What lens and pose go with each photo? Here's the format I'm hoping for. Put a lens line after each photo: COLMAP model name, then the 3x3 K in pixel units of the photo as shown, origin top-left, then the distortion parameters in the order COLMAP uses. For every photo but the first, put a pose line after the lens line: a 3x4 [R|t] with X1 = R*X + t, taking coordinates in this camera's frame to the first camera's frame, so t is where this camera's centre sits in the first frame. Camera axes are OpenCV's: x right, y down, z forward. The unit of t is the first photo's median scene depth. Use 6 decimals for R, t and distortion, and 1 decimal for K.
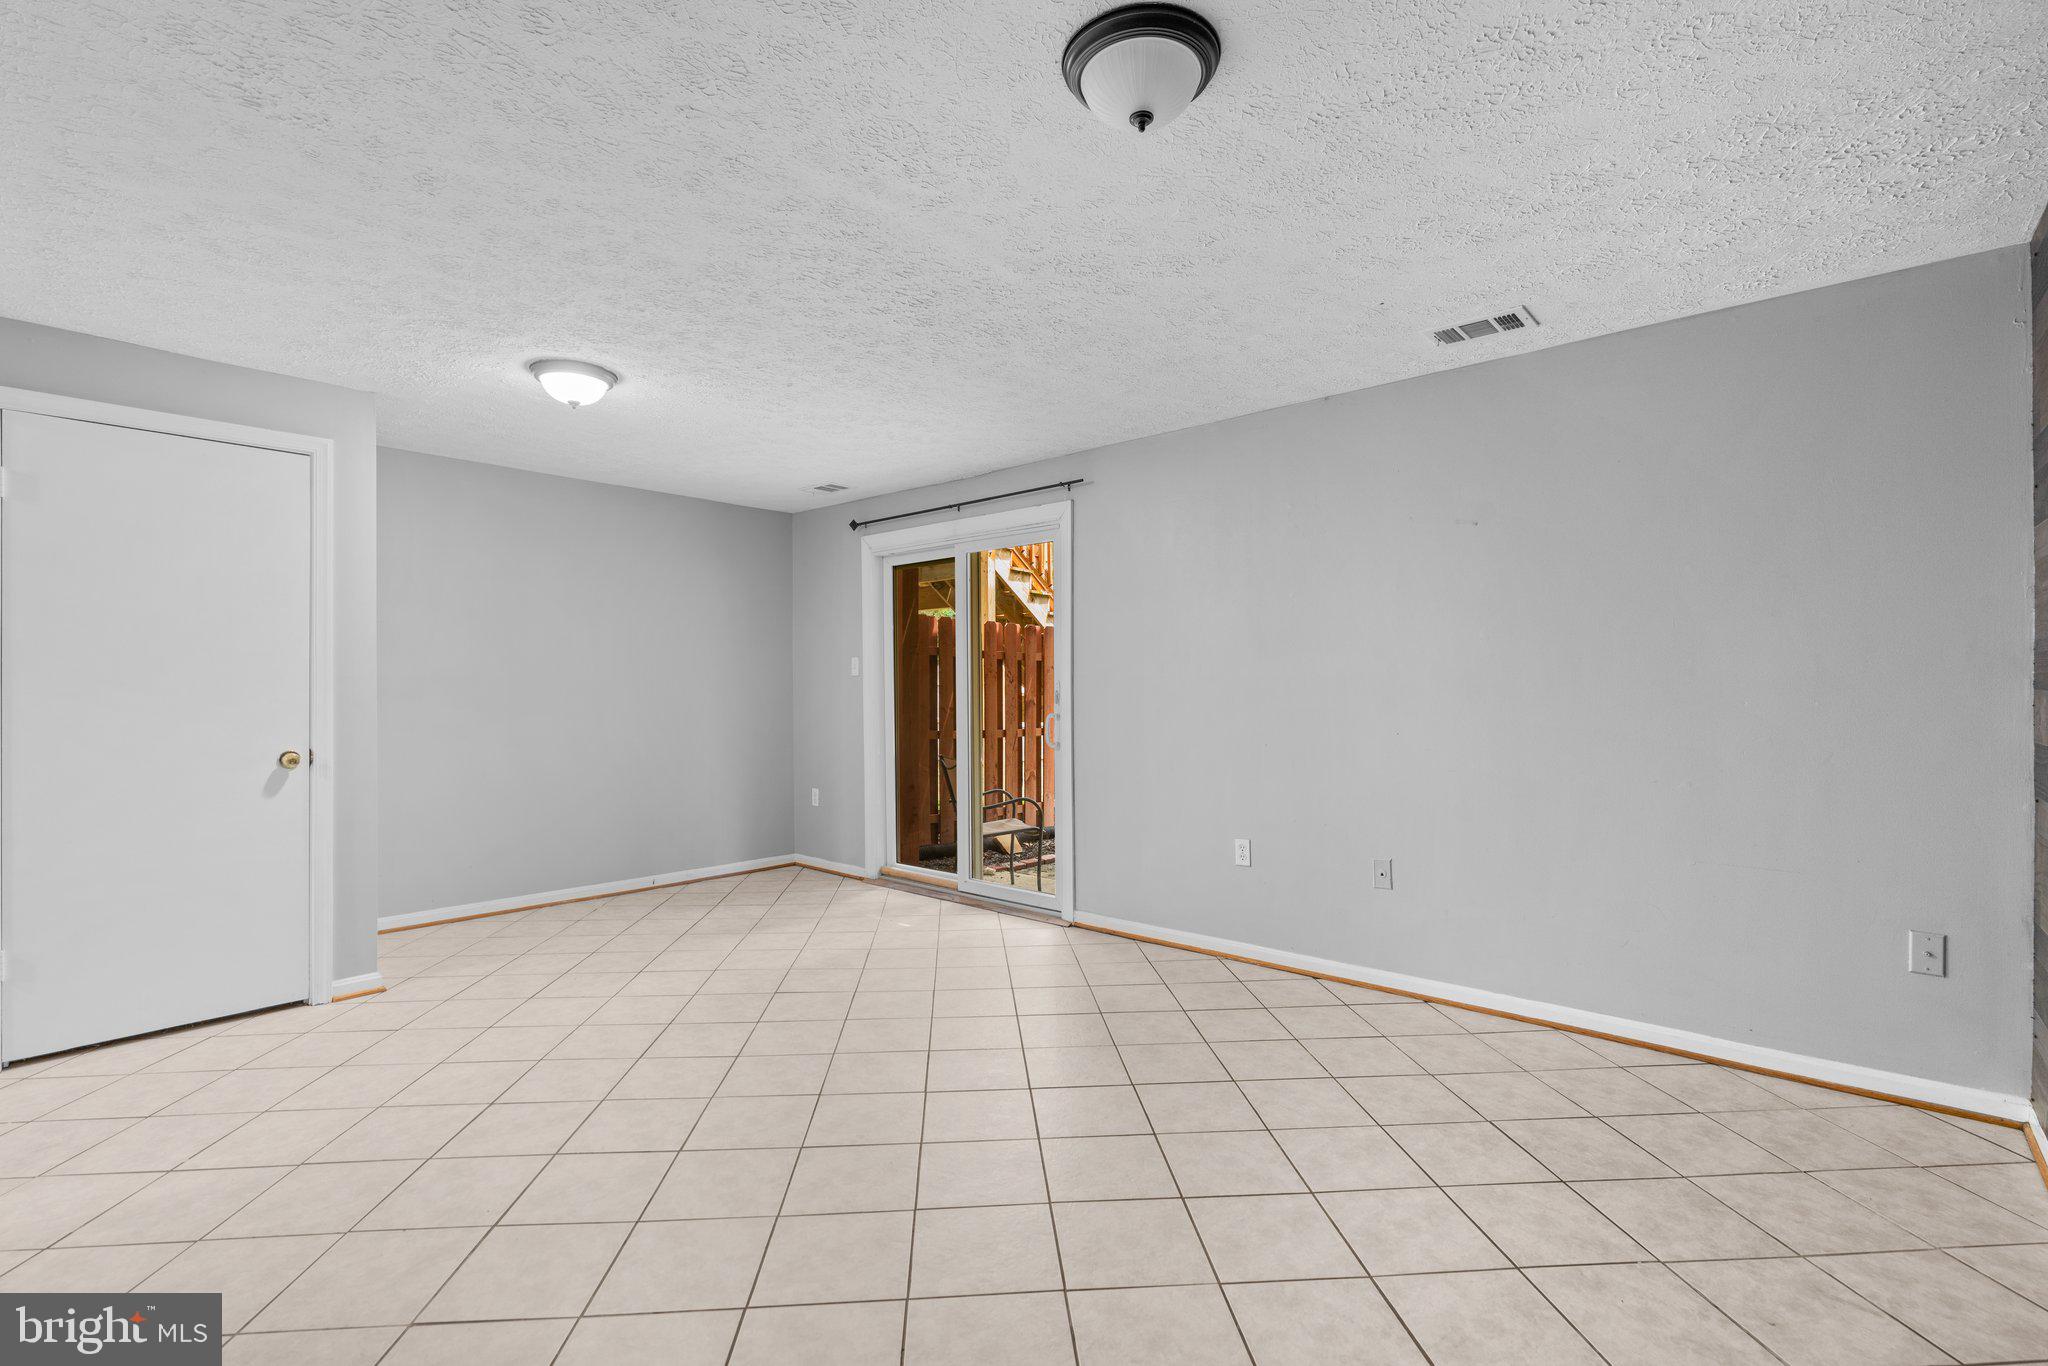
lens RADIAL K [[924.1, 0, 1021.0], [0, 924.1, 682.2], [0, 0, 1]] dist [-0.009119, 0.000893]
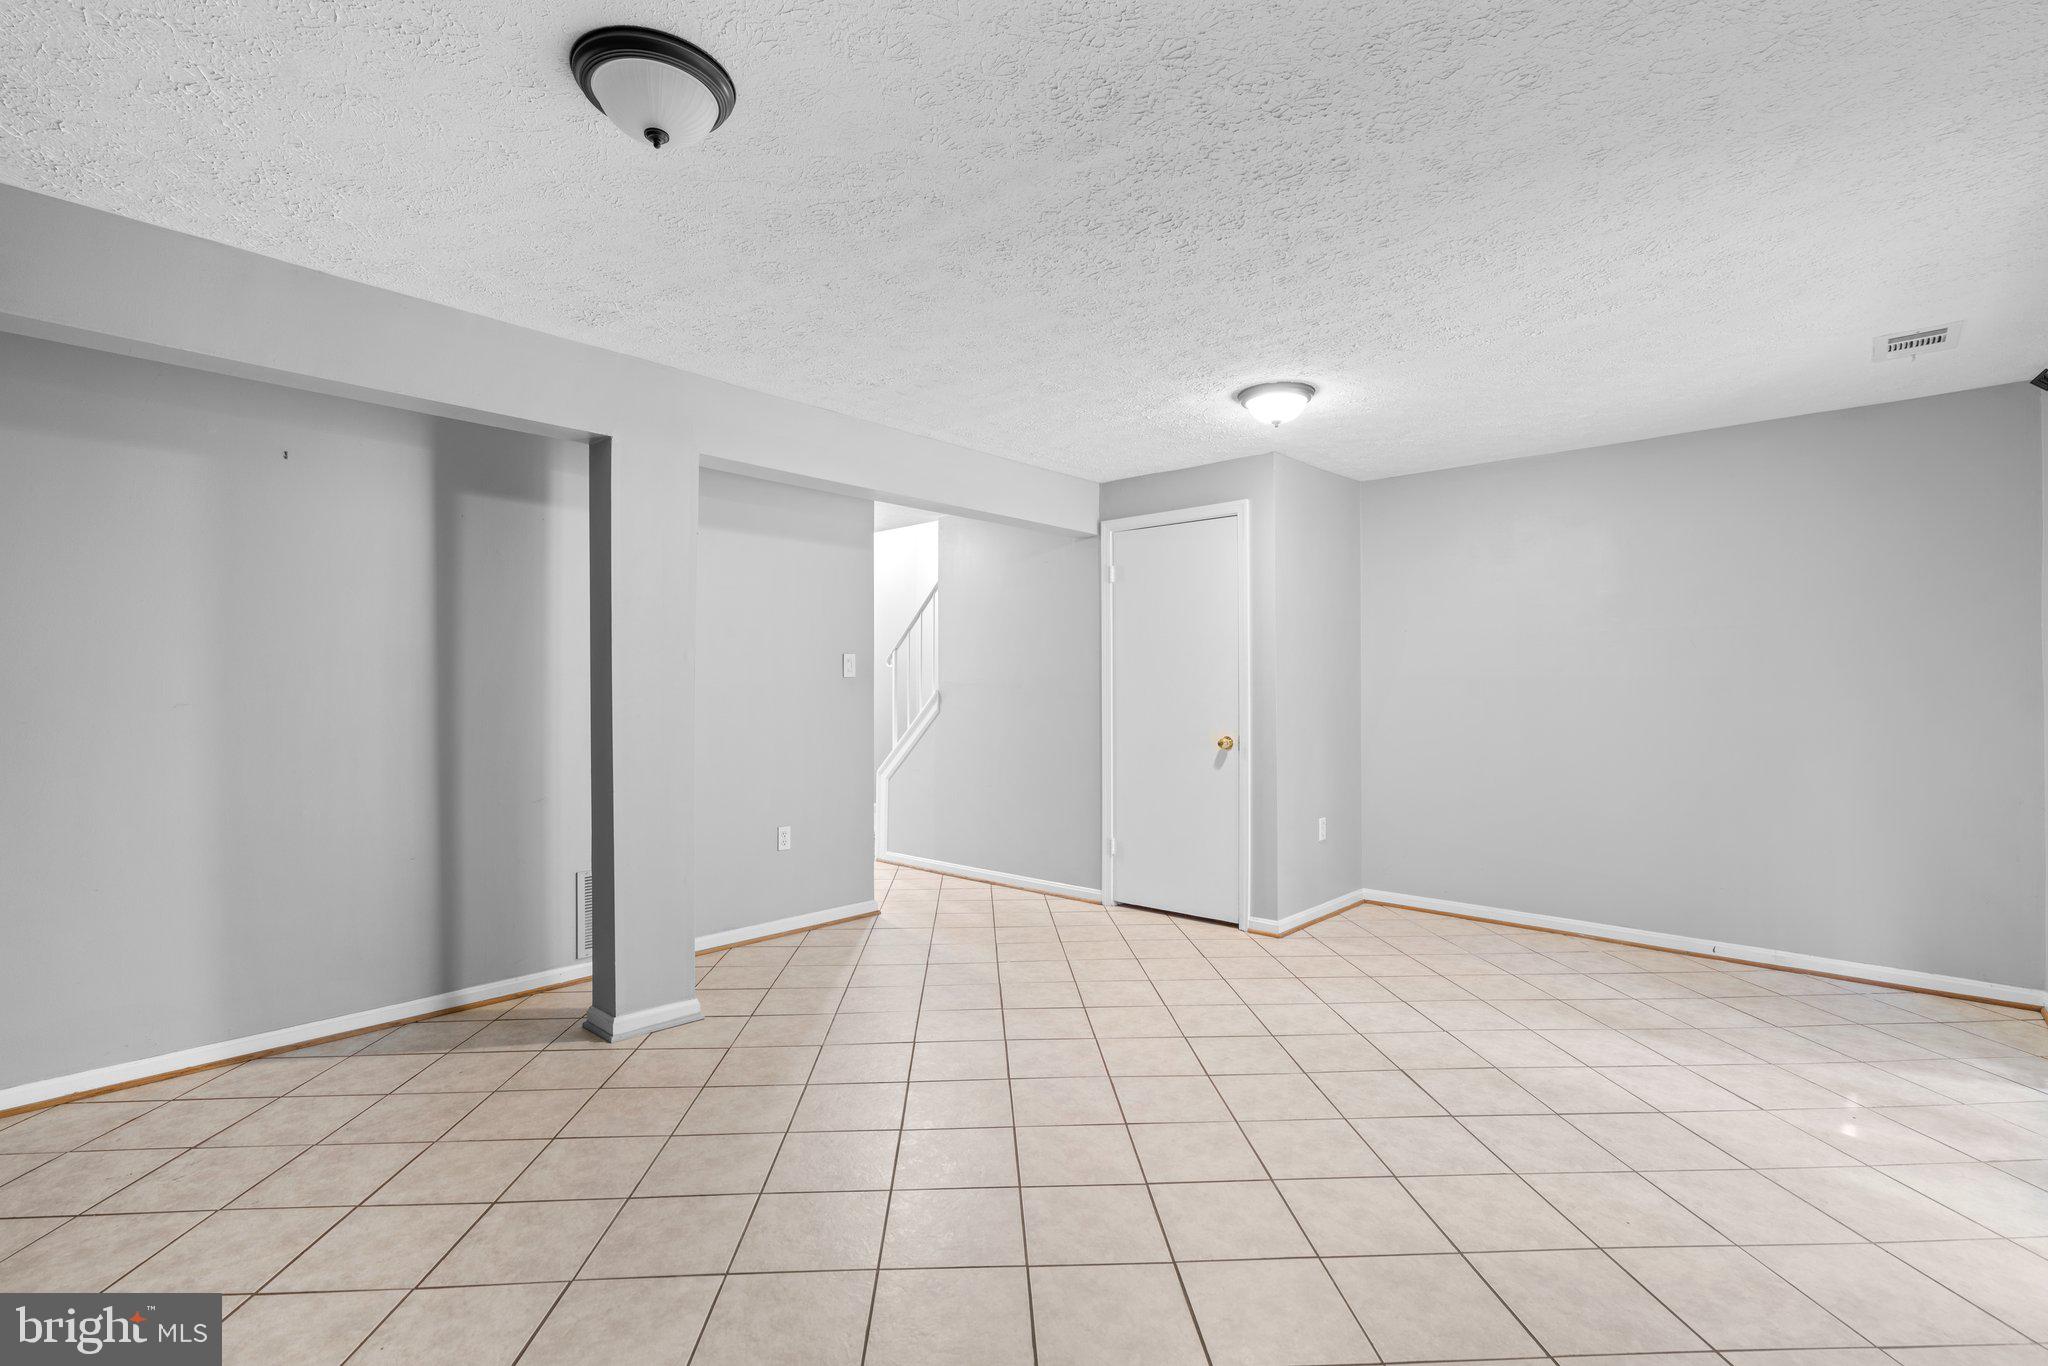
lens RADIAL K [[924.1, 0, 1021.0], [0, 924.1, 682.2], [0, 0, 1]] dist [-0.009119, 0.000893]
pose [[-0.016073, -0.003447, -0.999865, 0.578208], [0.006865, 0.999970, -0.003557, -0.002810], [0.999847, -0.006921, -0.016049, 0.721757]]
